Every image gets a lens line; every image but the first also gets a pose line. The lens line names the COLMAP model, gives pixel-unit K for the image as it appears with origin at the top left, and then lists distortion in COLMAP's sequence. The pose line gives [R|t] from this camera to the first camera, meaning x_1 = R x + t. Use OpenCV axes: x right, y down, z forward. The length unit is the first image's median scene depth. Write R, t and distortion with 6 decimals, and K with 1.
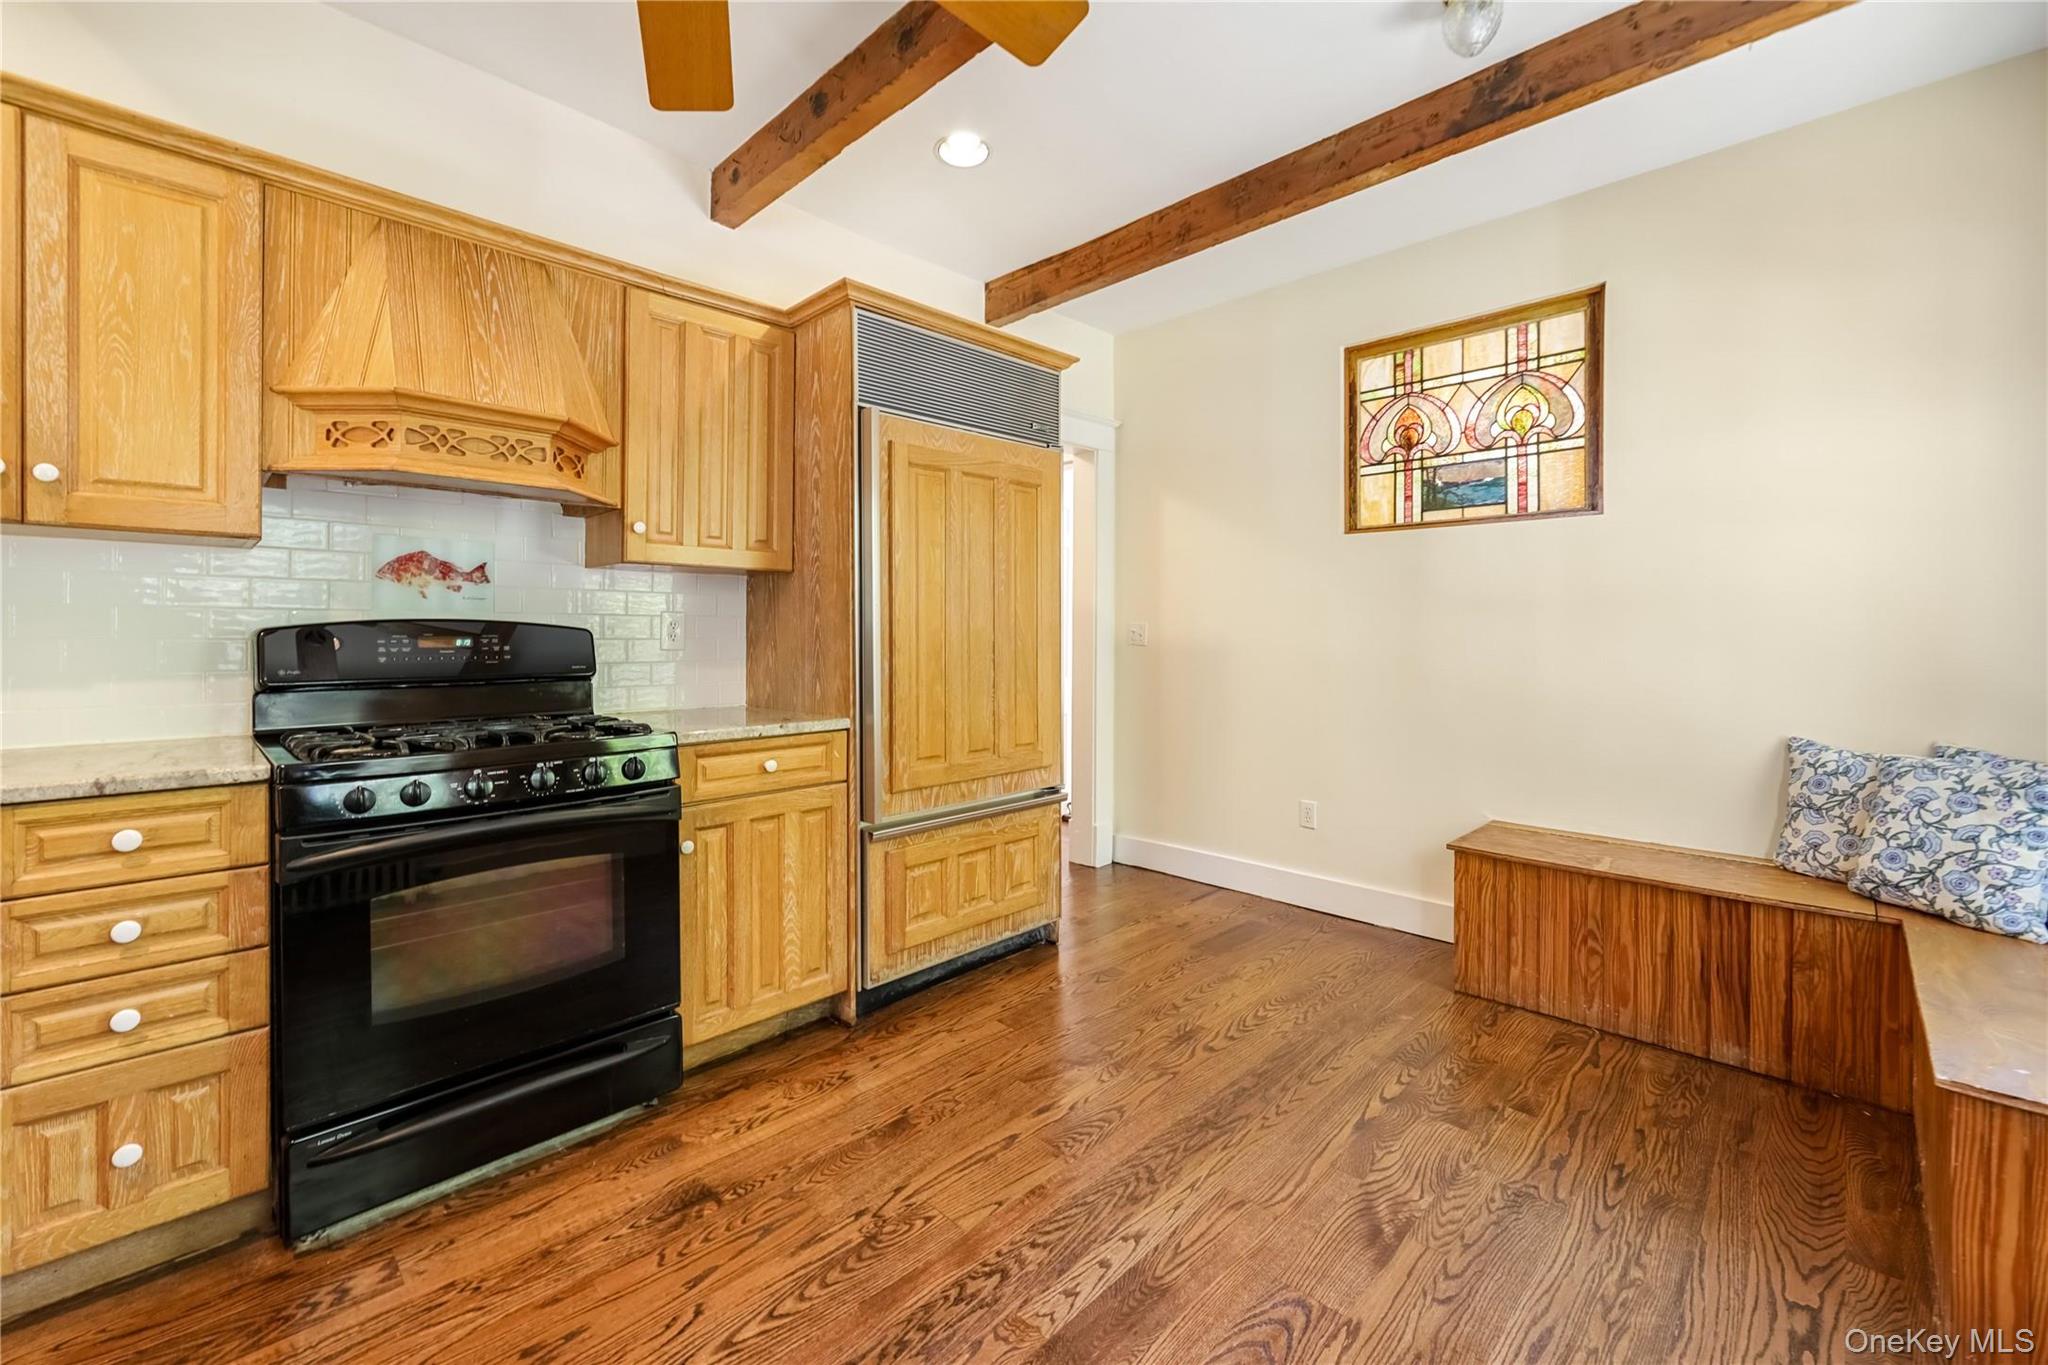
lens RADIAL K [[826.5, 0, 986.9], [0, 826.5, 636.2], [0, 0, 1]] dist [-0.012981, 0.002344]
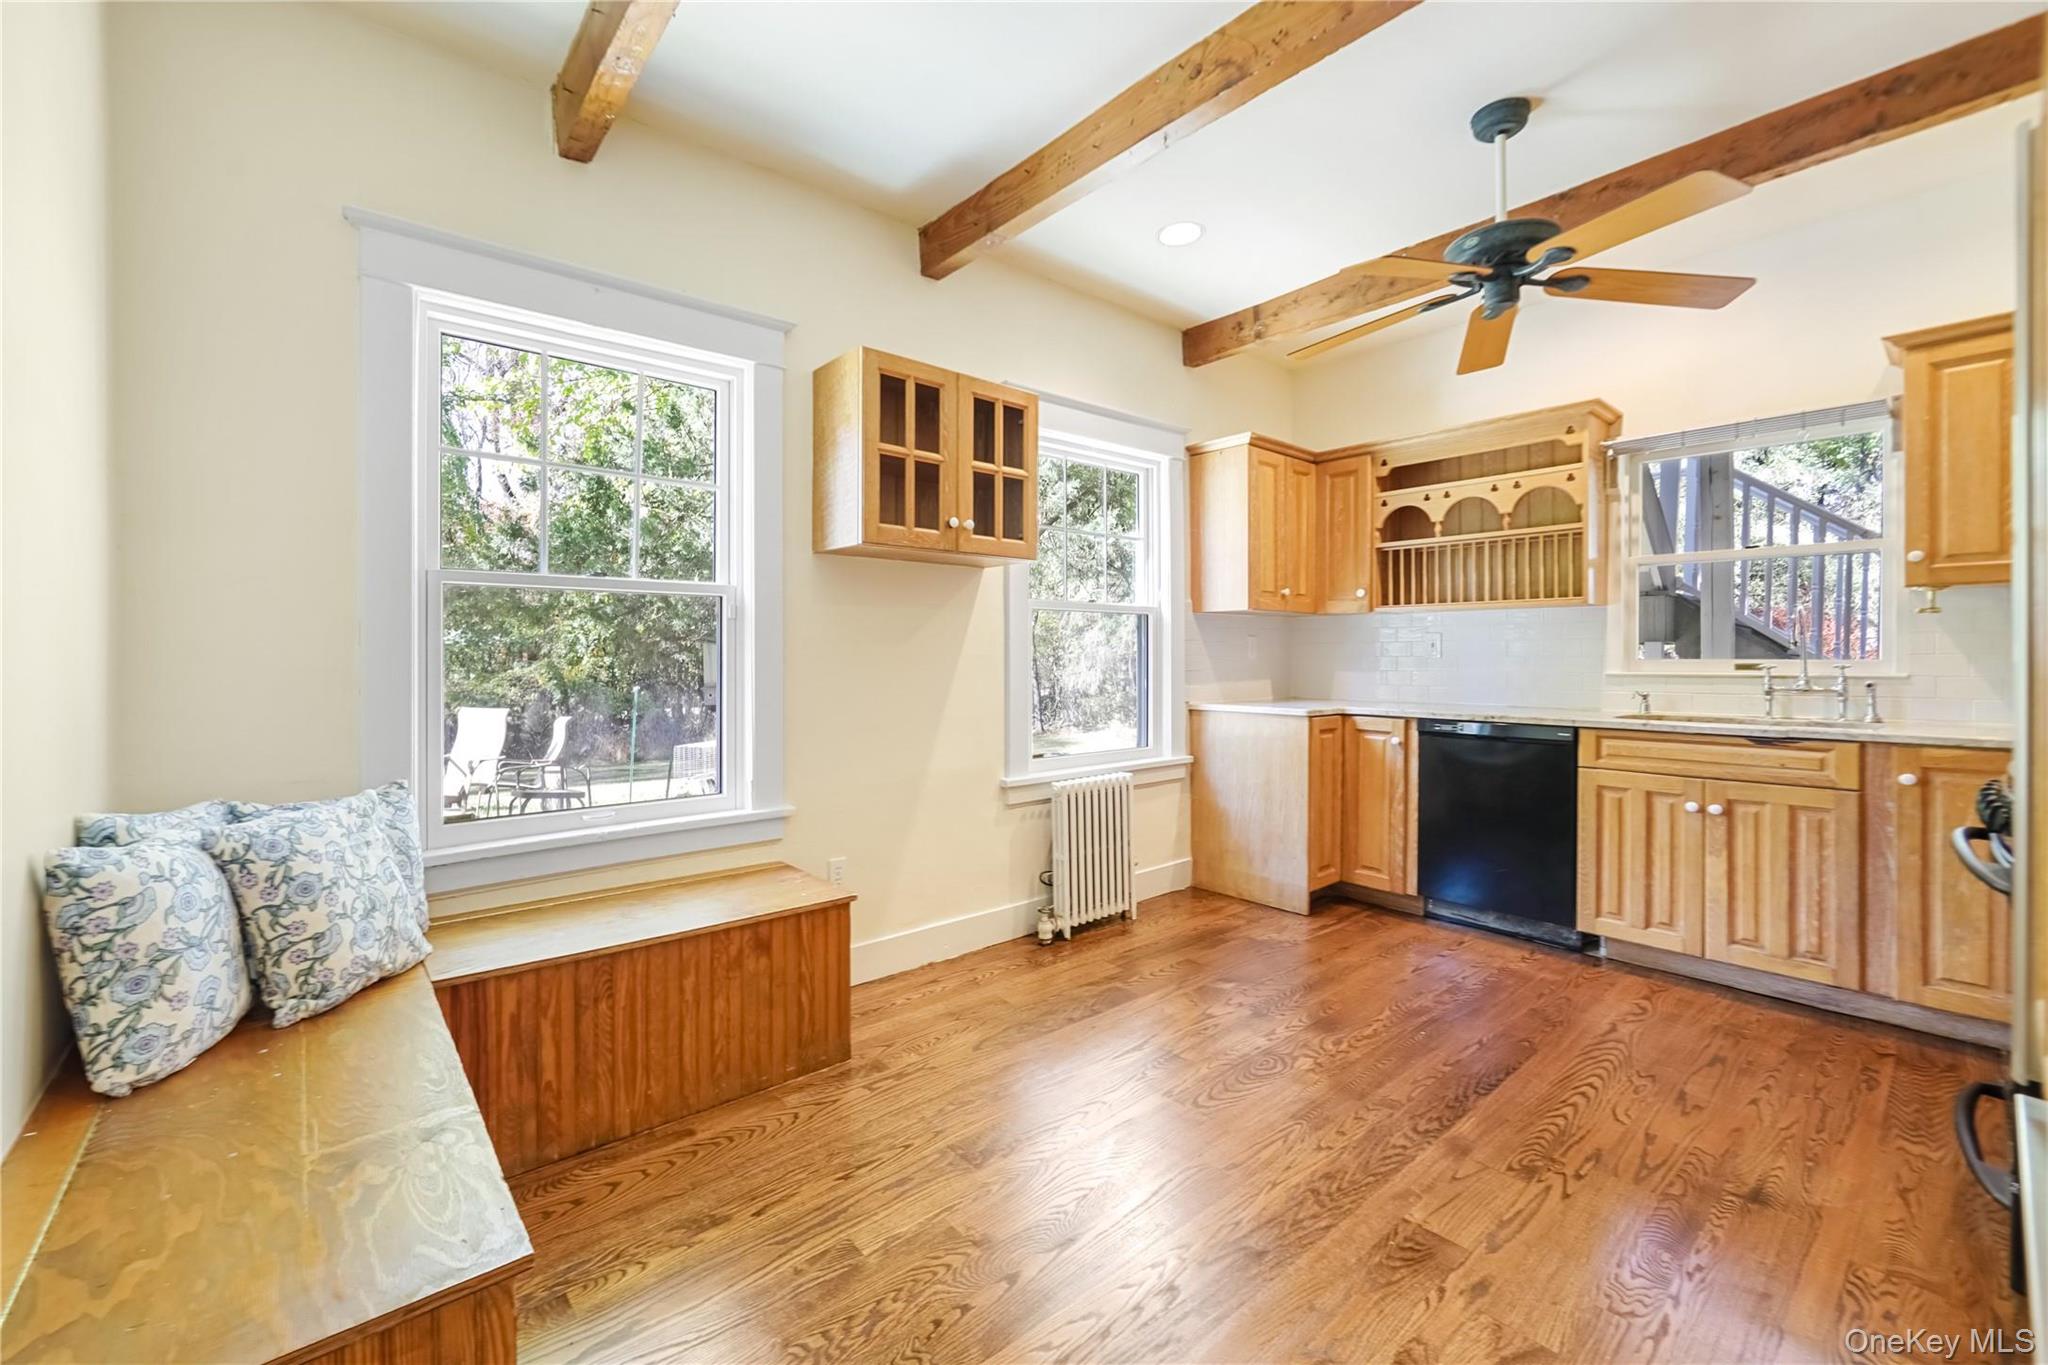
lens RADIAL K [[826.5, 0, 1018.1], [0, 826.5, 667.1], [0, 0, 1]] dist [-0.012981, 0.002344]
pose [[-0.998856, -0.001334, 0.047806, 0.476921], [-0.000710, 0.999914, 0.013072, 0.006859], [-0.047819, 0.013023, -0.998771, 1.858874]]
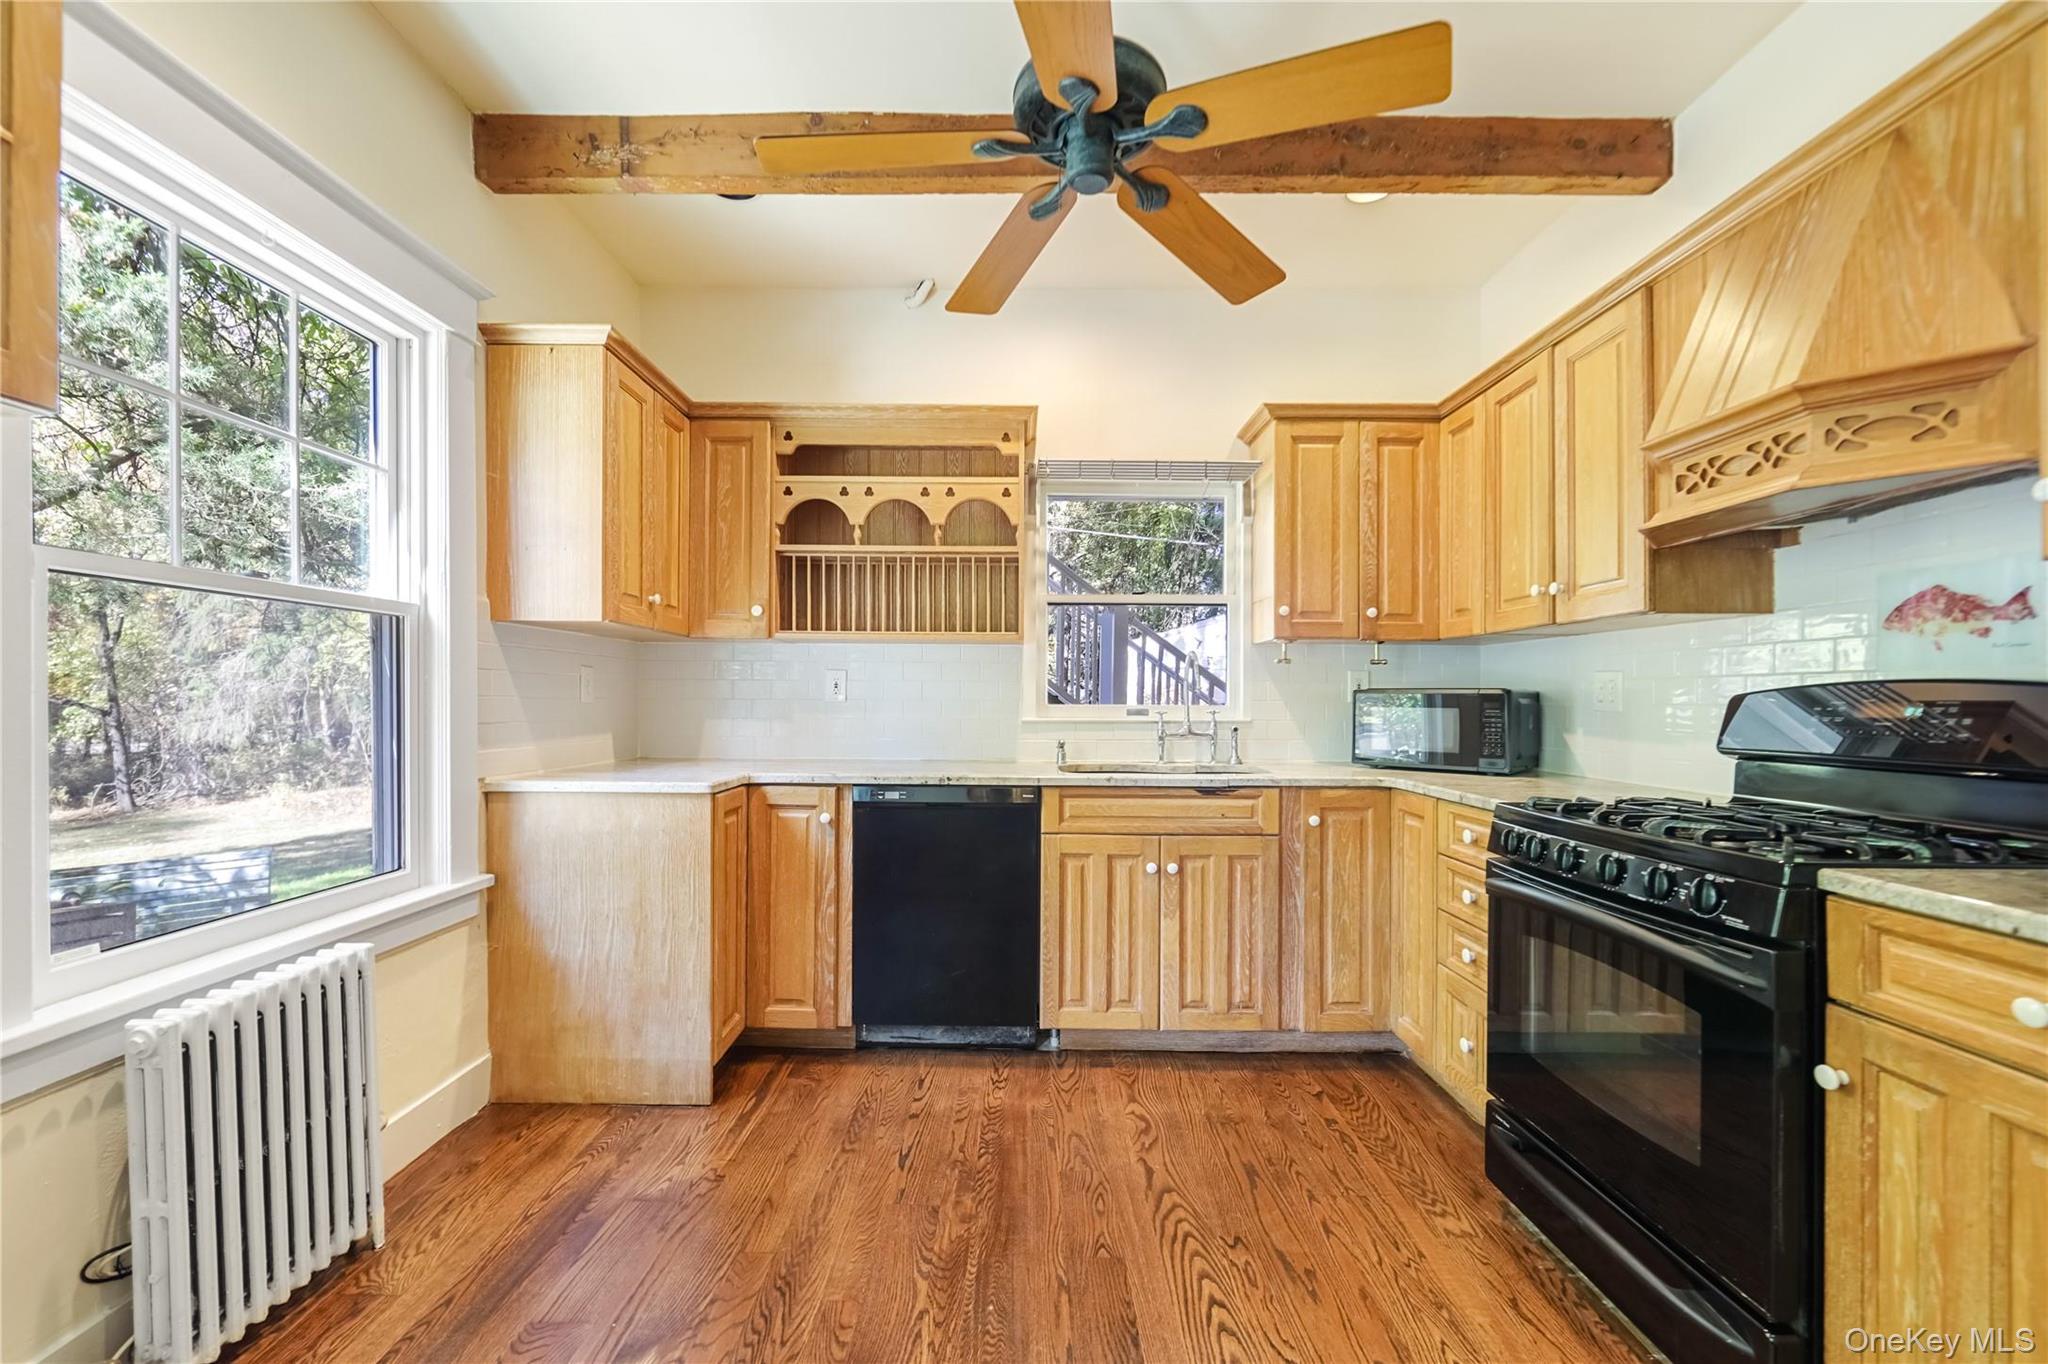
lens RADIAL K [[826.5, 0, 1011.7], [0, 826.5, 705.4], [0, 0, 1]] dist [-0.012981, 0.002344]
pose [[-0.695166, -0.000781, -0.718849, 0.464141], [-0.007932, 0.999947, 0.006585, 0.004110], [0.718806, 0.010280, -0.695135, 1.085767]]
